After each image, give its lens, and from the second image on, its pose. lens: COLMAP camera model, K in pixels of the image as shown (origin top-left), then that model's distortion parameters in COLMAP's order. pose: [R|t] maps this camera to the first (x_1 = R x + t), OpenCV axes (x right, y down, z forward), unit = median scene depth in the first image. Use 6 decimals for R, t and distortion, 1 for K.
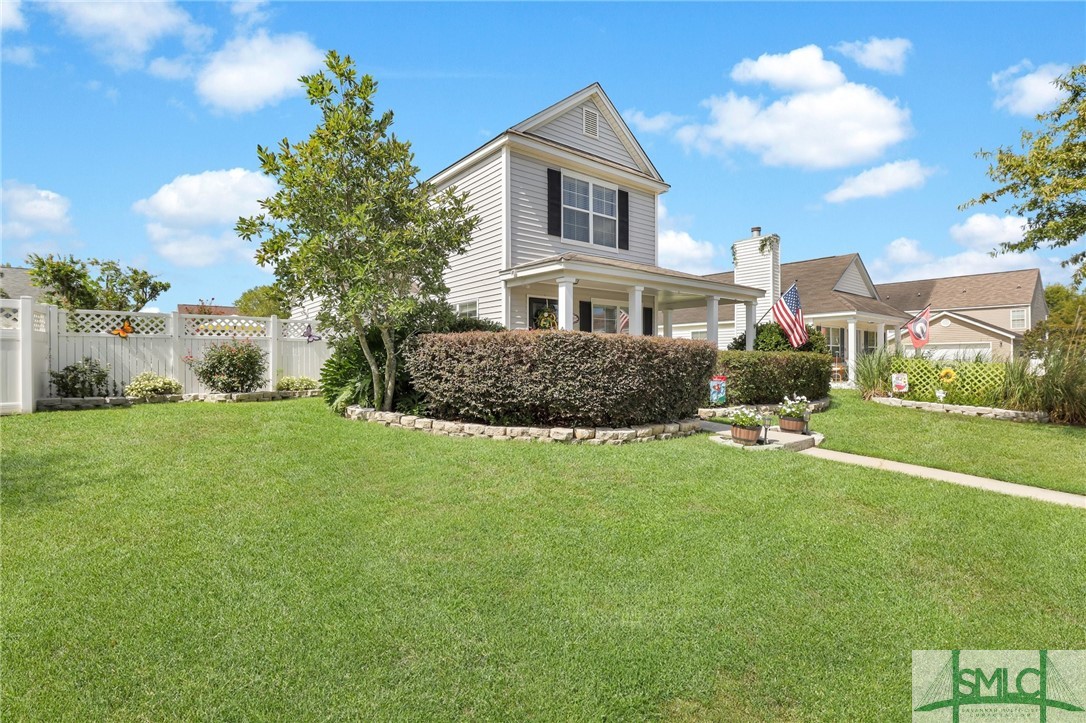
lens RADIAL K [[495.7, 0, 544.0], [0, 495.7, 357.8], [0, 0, 1]] dist [-0.022856, -0.000015]
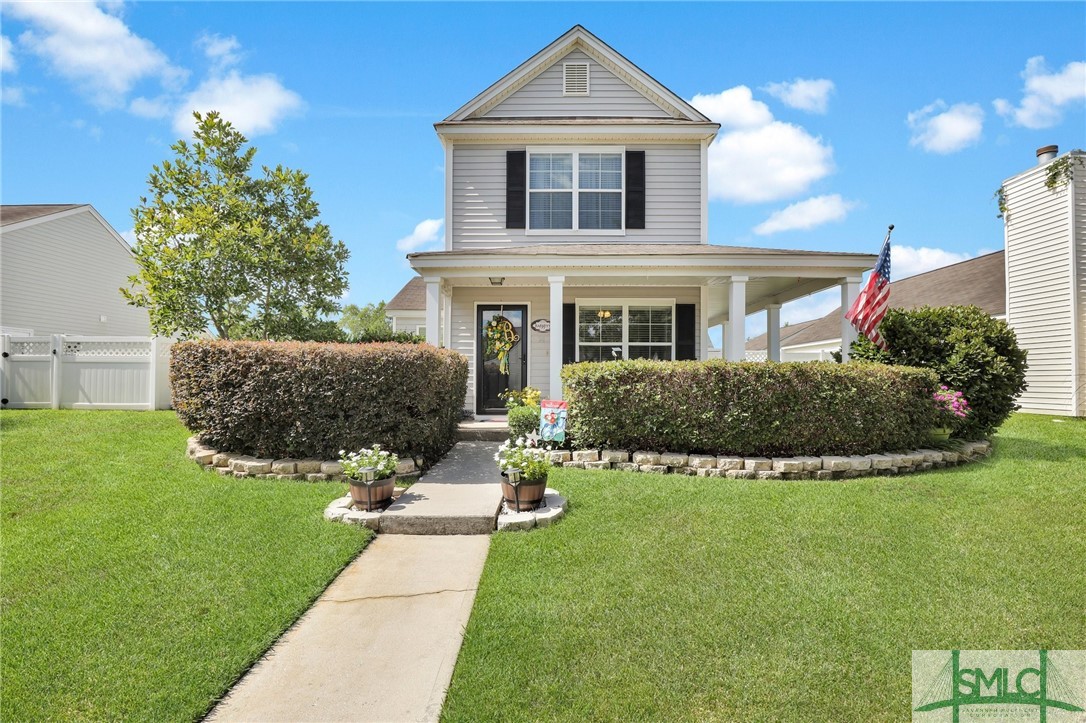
lens RADIAL K [[495.7, 0, 542.7], [0, 495.7, 371.6], [0, 0, 1]] dist [-0.022856, -0.000015]
pose [[0.786549, -0.007256, -0.617485, 0.565522], [-0.001546, 0.999905, -0.013719, 0.006441], [0.617526, 0.011746, 0.786463, 0.368596]]
